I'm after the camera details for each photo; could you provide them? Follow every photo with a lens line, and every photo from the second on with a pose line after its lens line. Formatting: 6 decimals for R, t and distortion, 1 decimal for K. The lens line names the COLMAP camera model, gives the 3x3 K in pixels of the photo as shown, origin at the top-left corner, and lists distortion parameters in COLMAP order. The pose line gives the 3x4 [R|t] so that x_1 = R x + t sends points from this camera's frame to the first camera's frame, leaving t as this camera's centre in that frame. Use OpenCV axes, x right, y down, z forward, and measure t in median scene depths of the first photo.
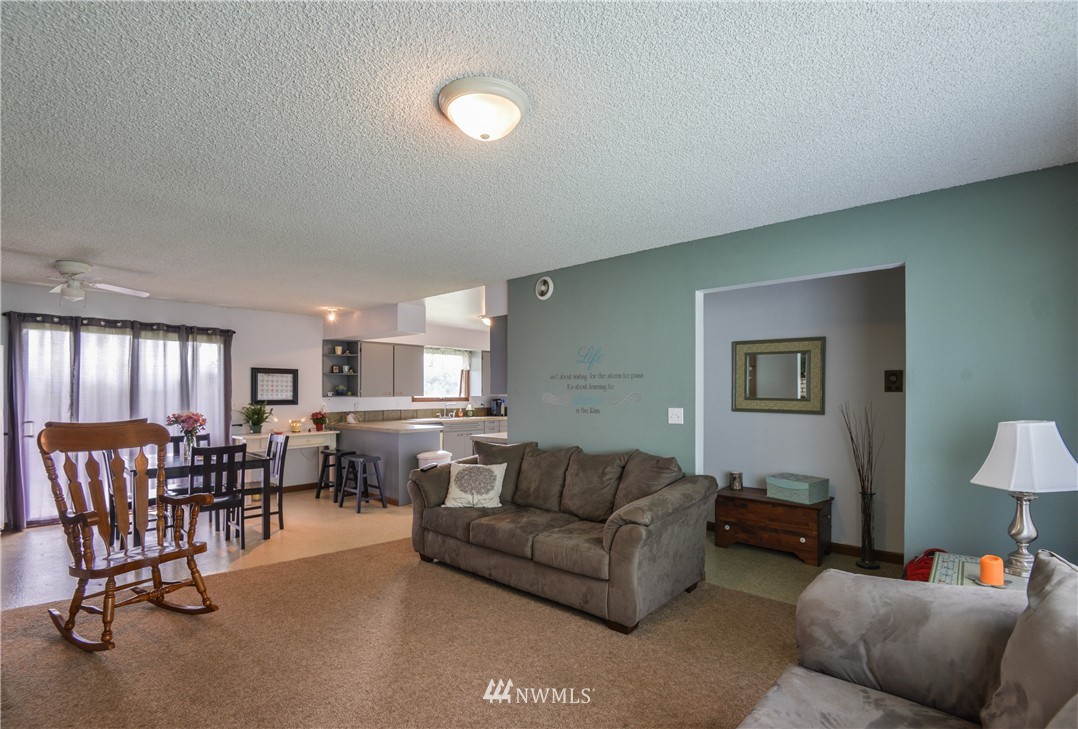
lens RADIAL K [[491.7, 0, 547.1], [0, 491.7, 389.1], [0, 0, 1]] dist [-0.018853, -0.004913]
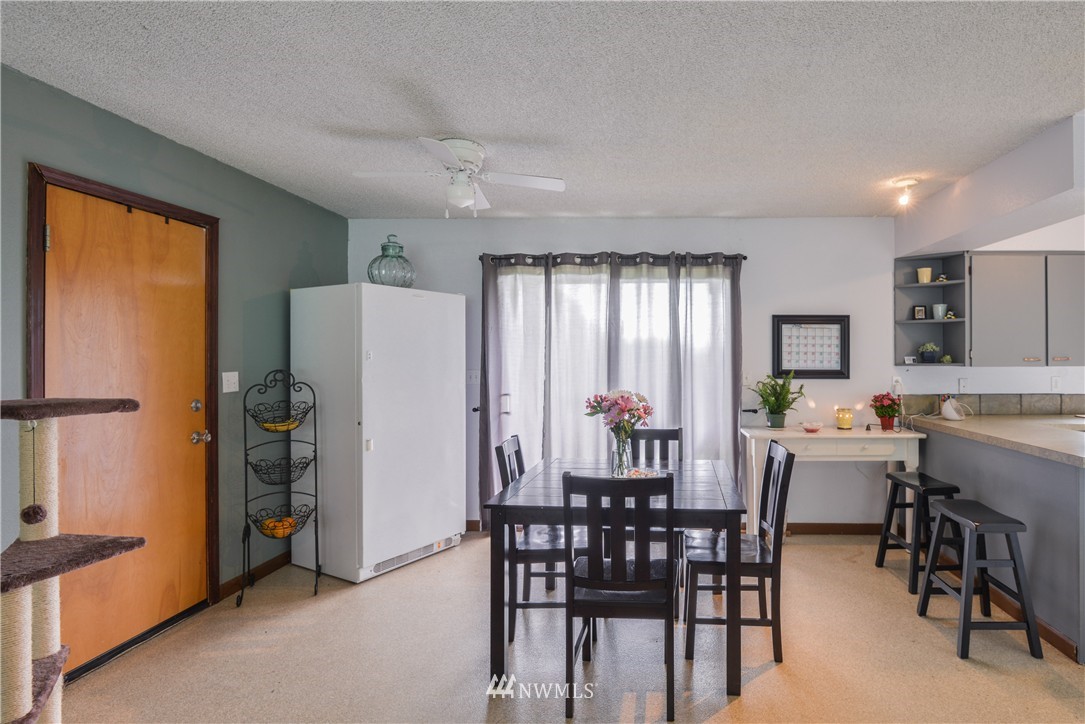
lens RADIAL K [[560.8, 0, 648.6], [0, 560.8, 356.9], [0, 0, 1]] dist [-0.022387, -0.000721]
pose [[0.629964, -0.003578, -0.776616, -0.163340], [0.005356, 0.999986, -0.000262, 0.005869], [0.776606, -0.003995, 0.629974, 0.431450]]
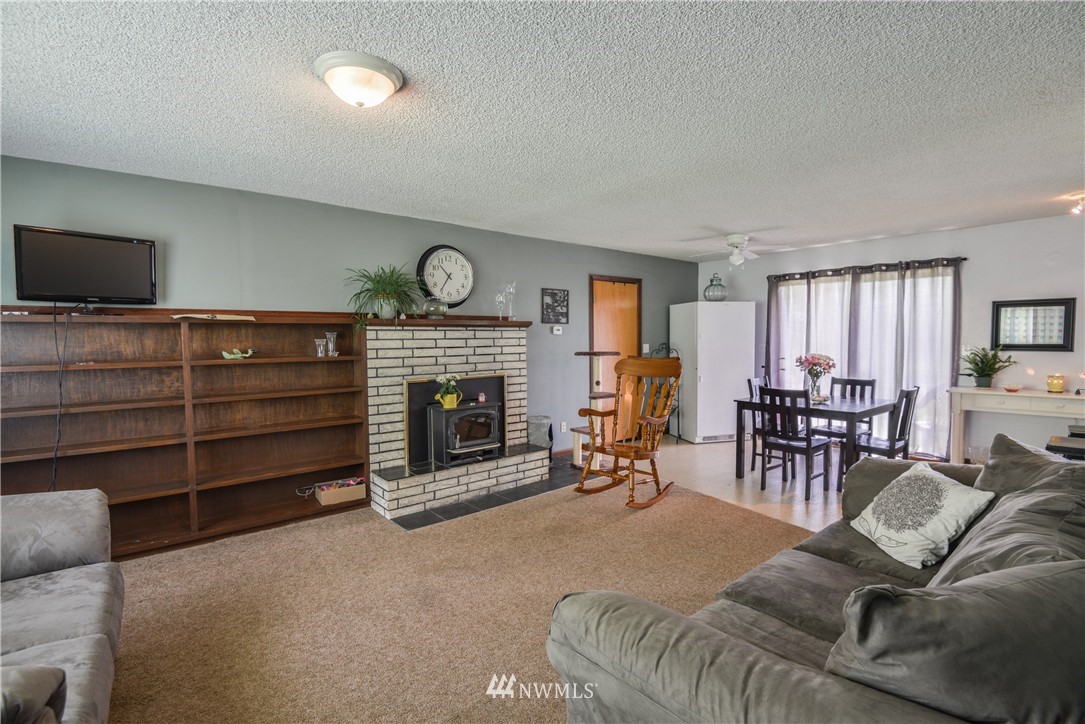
lens RADIAL K [[494.9, 0, 544.6], [0, 494.9, 370.3], [0, 0, 1]] dist [-0.018853, -0.004913]
pose [[-0.171542, 0.062943, -0.983164, 0.248495], [0.016978, 0.997998, 0.060931, 0.005416], [0.985030, -0.006240, -0.172268, 0.422134]]
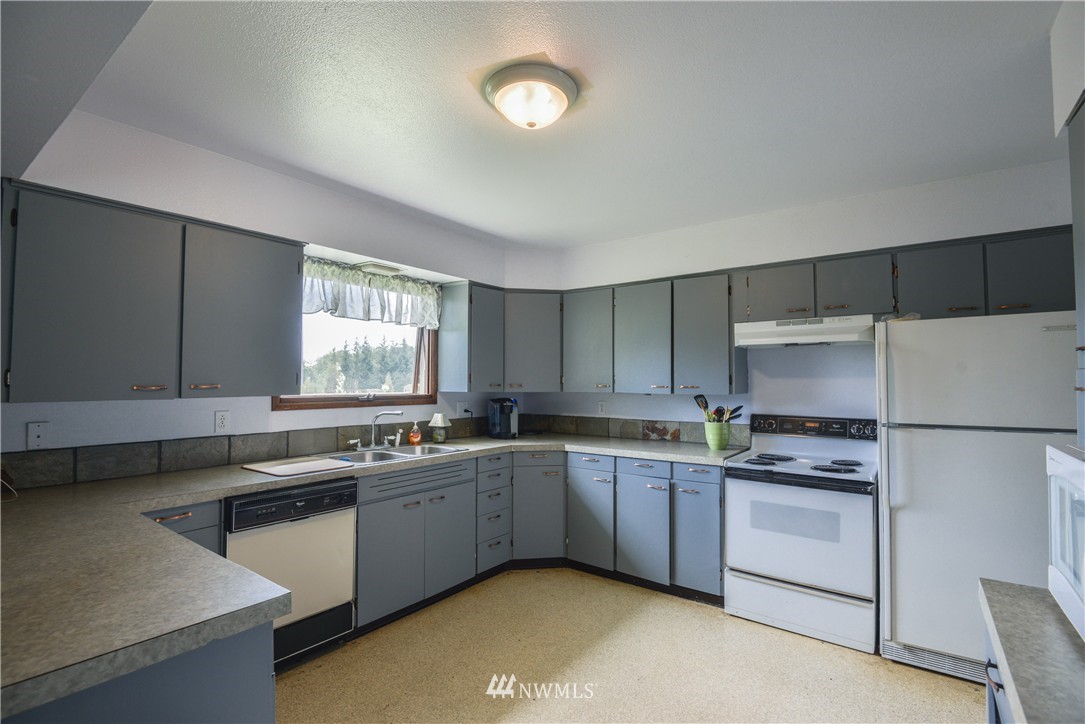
lens RADIAL K [[494.9, 0, 541.4], [0, 494.9, 358.6], [0, 0, 1]] dist [-0.018853, -0.004913]
pose [[0.998014, 0.006538, 0.062649, -0.133467], [-0.004186, 0.999284, -0.037612, 0.002521], [-0.062850, 0.037275, 0.997327, 0.792473]]
